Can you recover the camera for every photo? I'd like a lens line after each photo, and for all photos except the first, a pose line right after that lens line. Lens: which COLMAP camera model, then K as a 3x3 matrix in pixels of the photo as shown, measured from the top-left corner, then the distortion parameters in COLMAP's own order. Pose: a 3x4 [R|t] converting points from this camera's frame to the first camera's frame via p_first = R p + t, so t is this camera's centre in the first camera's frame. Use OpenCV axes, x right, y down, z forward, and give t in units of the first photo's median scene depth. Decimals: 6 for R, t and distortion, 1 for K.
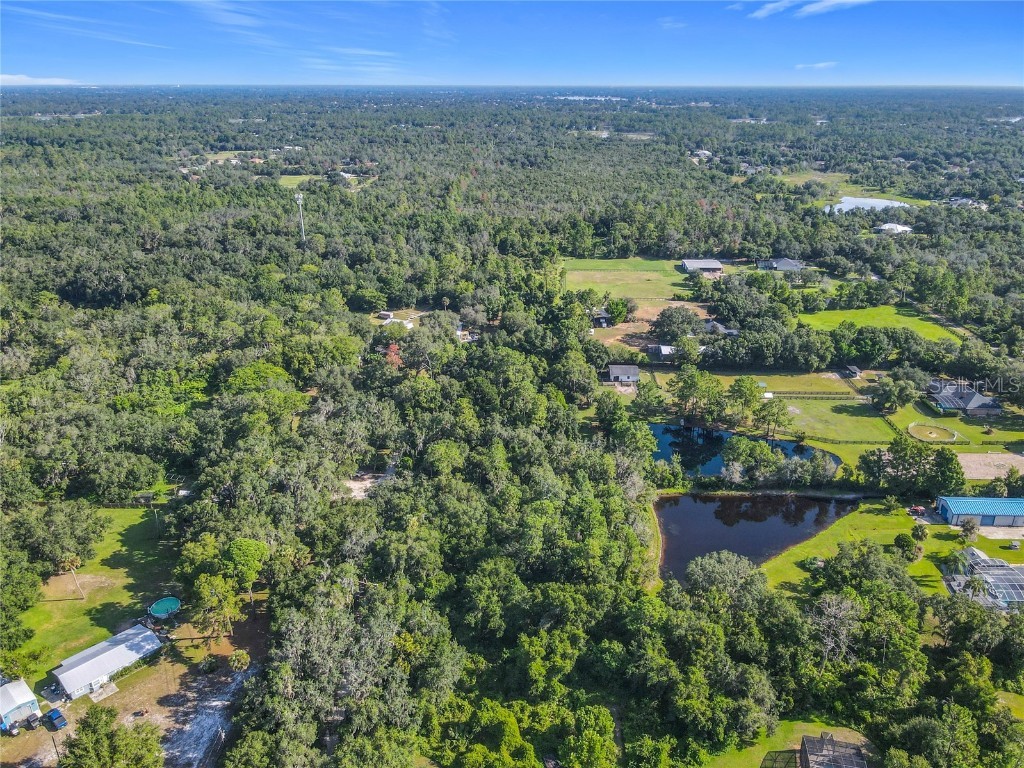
lens RADIAL K [[733.0, 0, 519.0], [0, 733.0, 381.3], [0, 0, 1]] dist [0.010096, 0.012041]
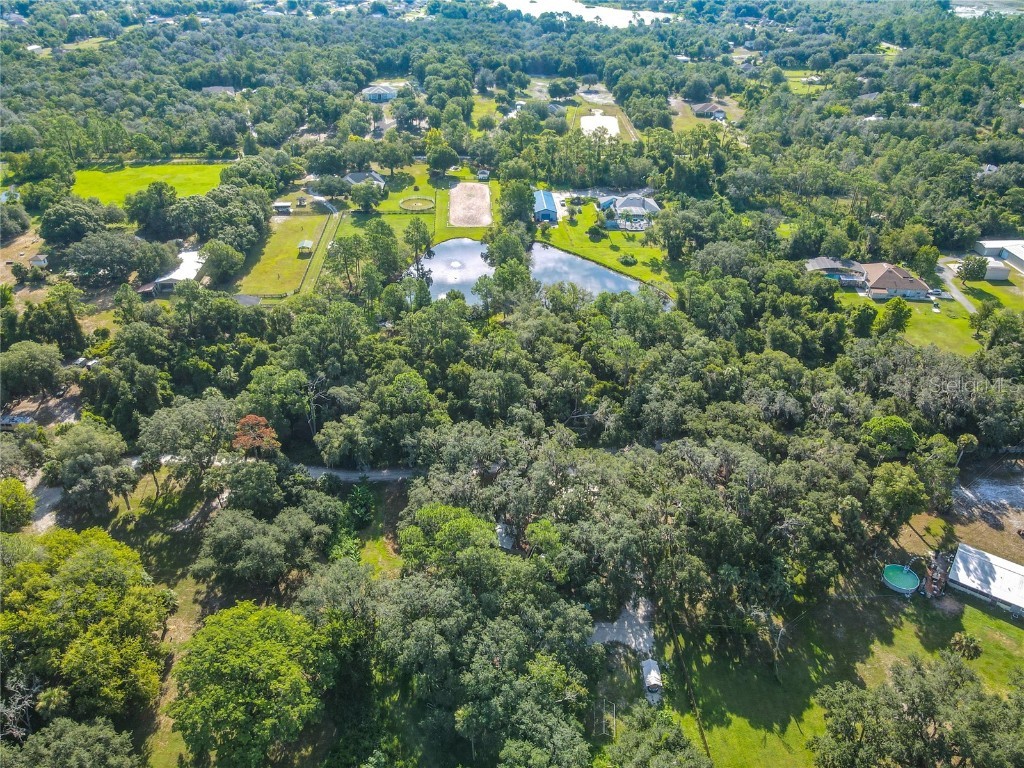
lens RADIAL K [[727.8, 0, 516.7], [0, 727.8, 370.0], [0, 0, 1]] dist [0.026214, 0.002778]
pose [[-0.074759, -0.533132, 0.842722, -0.750216], [0.366940, 0.771087, 0.520365, -0.341074], [-0.927236, 0.348130, 0.137982, 0.883509]]
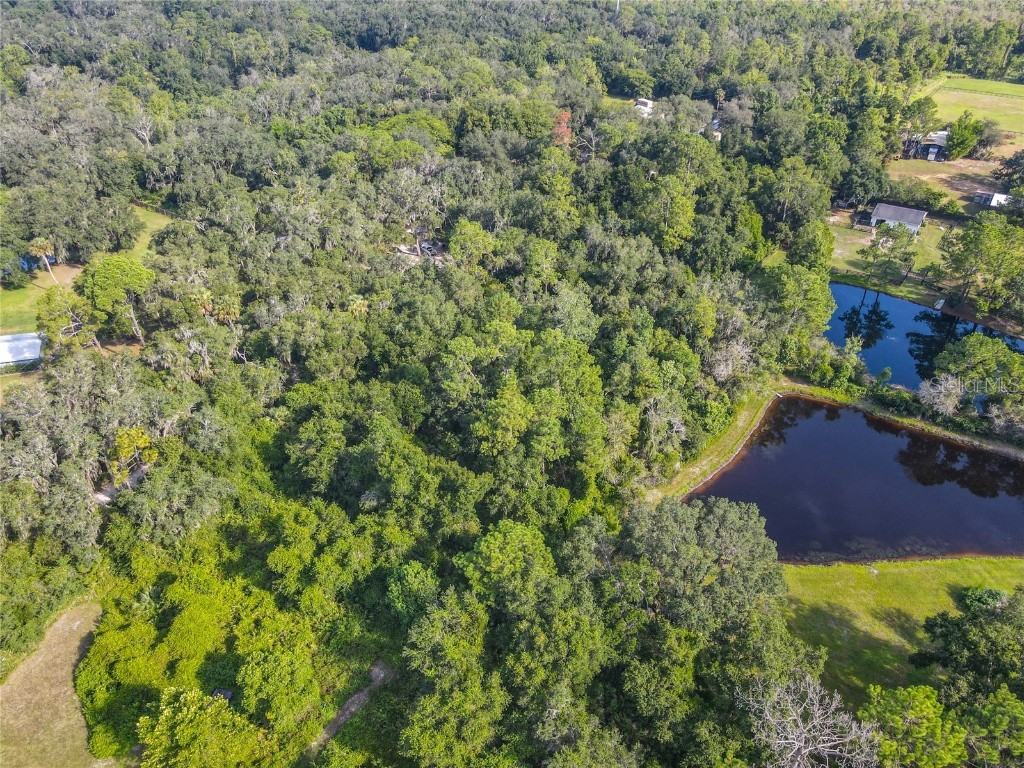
lens RADIAL K [[750.1, 0, 517.6], [0, 750.1, 385.8], [0, 0, 1]] dist [-0.033450, 0.053636]
pose [[0.853612, 0.297173, -0.427826, 0.248548], [-0.204049, 0.946428, 0.250275, 0.043652], [0.479281, -0.126340, 0.868520, 0.361148]]
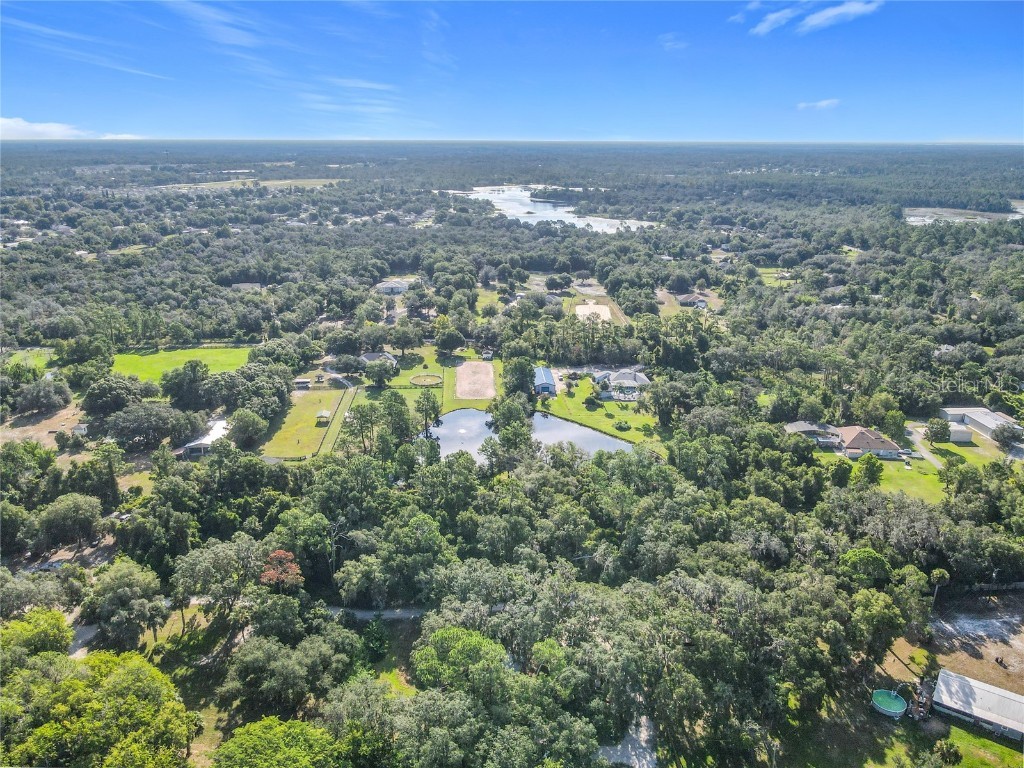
lens RADIAL K [[733.0, 0, 519.0], [0, 733.0, 381.3], [0, 0, 1]] dist [0.010096, 0.012041]
pose [[-0.081125, -0.315104, 0.945584, -0.847116], [0.370418, 0.871228, 0.322105, -0.345349], [-0.925316, 0.376391, 0.046042, 0.895990]]
